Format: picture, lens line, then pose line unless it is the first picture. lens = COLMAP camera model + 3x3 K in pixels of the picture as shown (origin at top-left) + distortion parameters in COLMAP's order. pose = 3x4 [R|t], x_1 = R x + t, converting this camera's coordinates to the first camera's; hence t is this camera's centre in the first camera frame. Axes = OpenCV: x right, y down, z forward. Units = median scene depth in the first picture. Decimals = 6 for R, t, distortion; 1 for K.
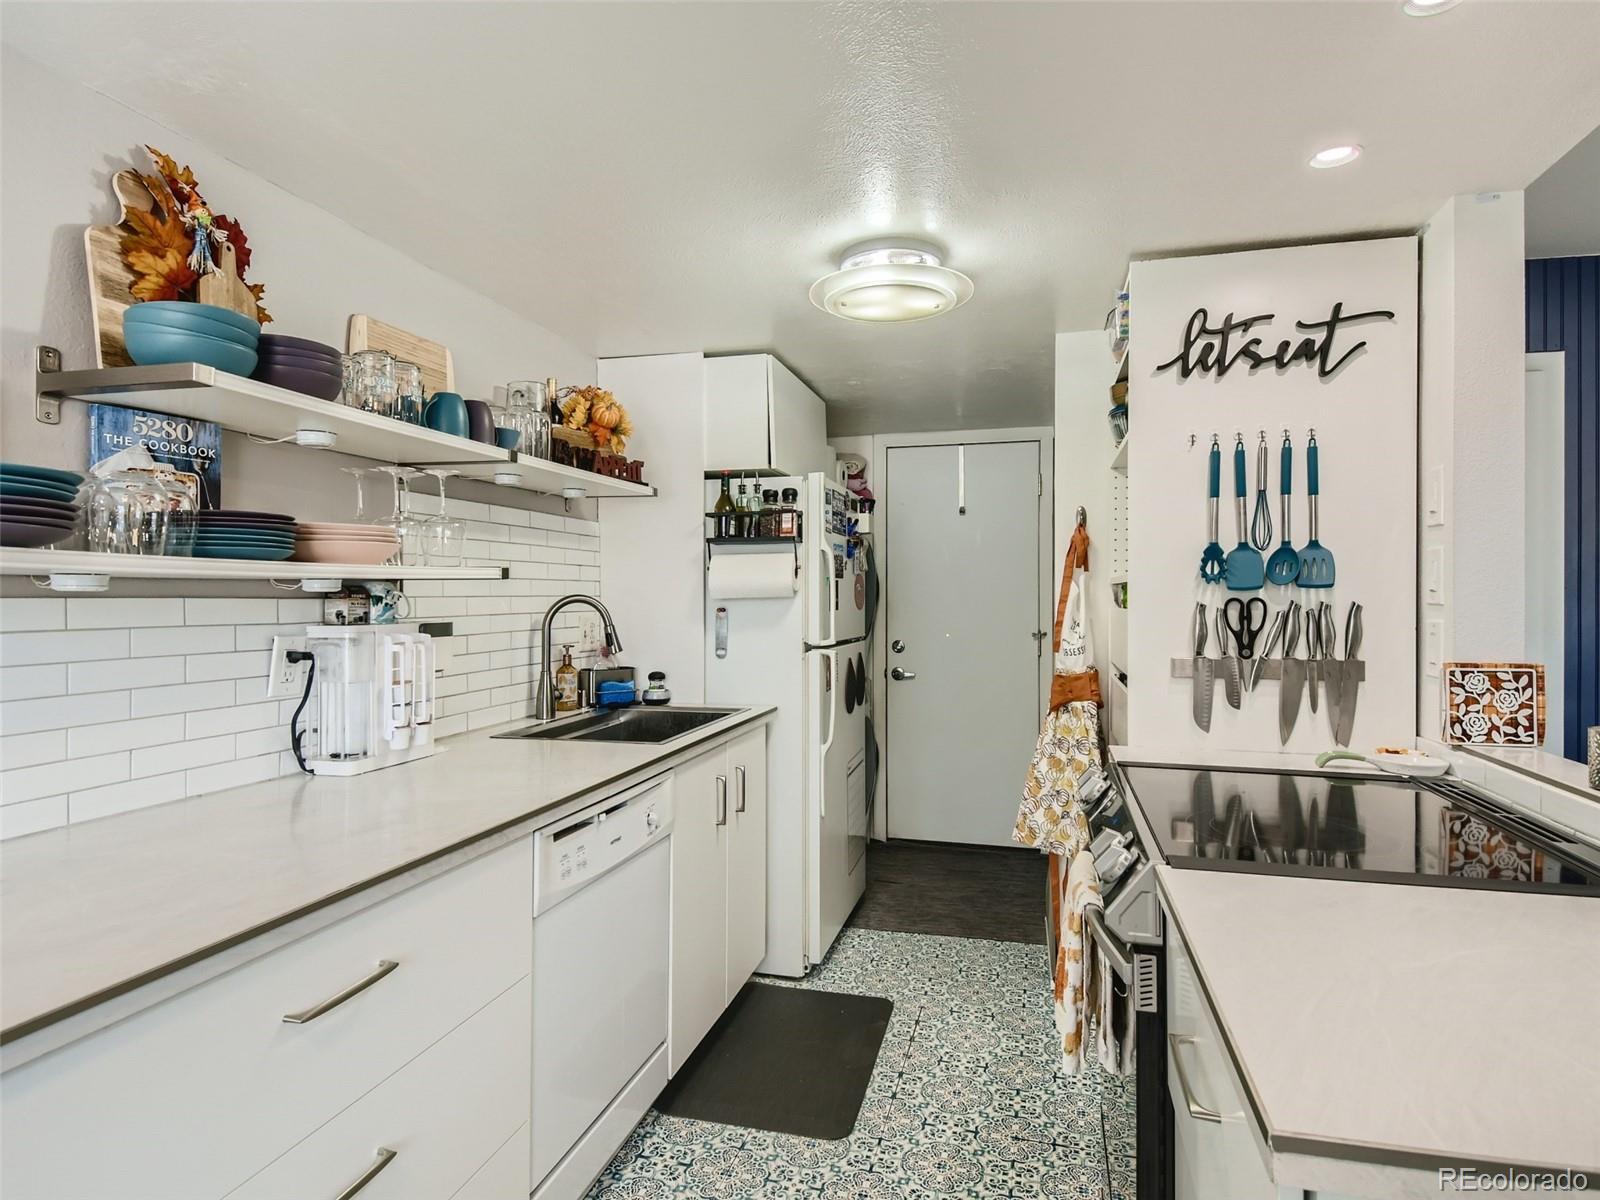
lens RADIAL K [[898.6, 0, 803.7], [0, 898.6, 599.3], [0, 0, 1]] dist [0.055826, -0.043634]
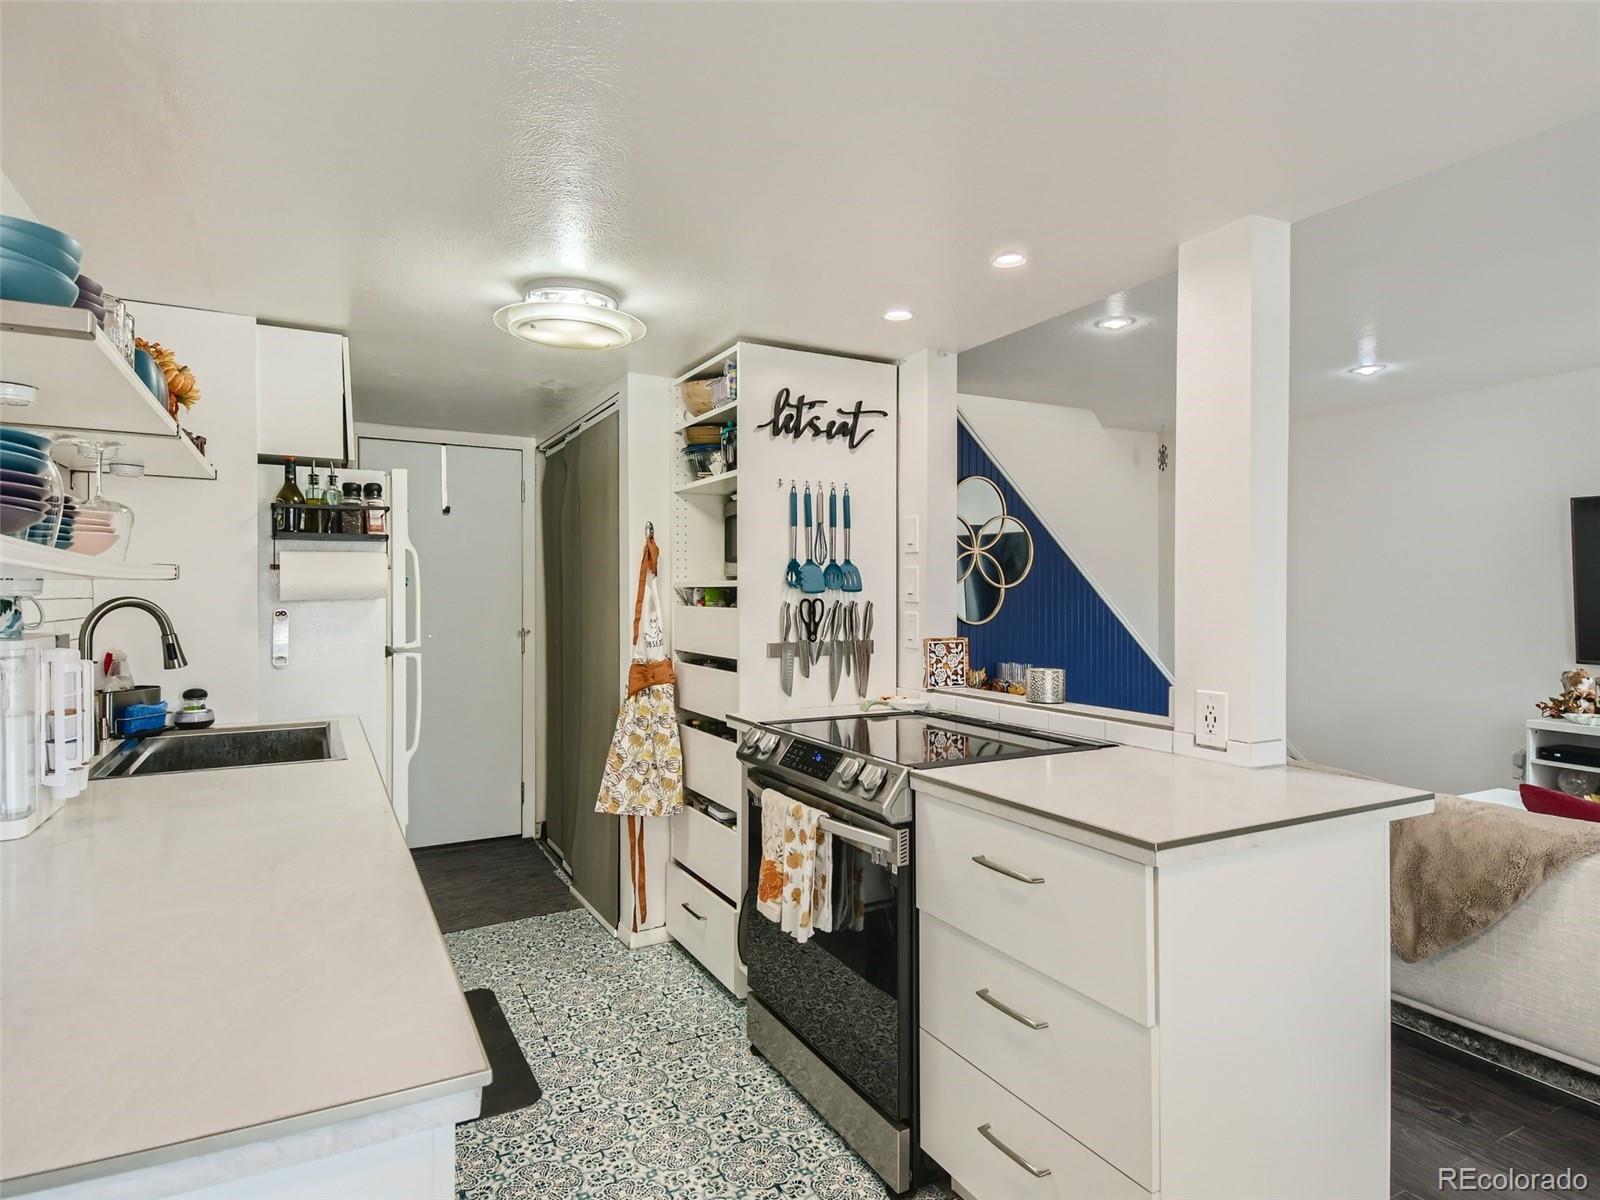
lens RADIAL K [[898.6, 0, 803.7], [0, 898.6, 599.3], [0, 0, 1]] dist [0.055826, -0.043634]
pose [[0.722756, -0.003941, 0.691092, -0.484835], [0.003004, 0.999992, 0.002560, -0.004069], [-0.691097, 0.000226, 0.722762, 0.001418]]
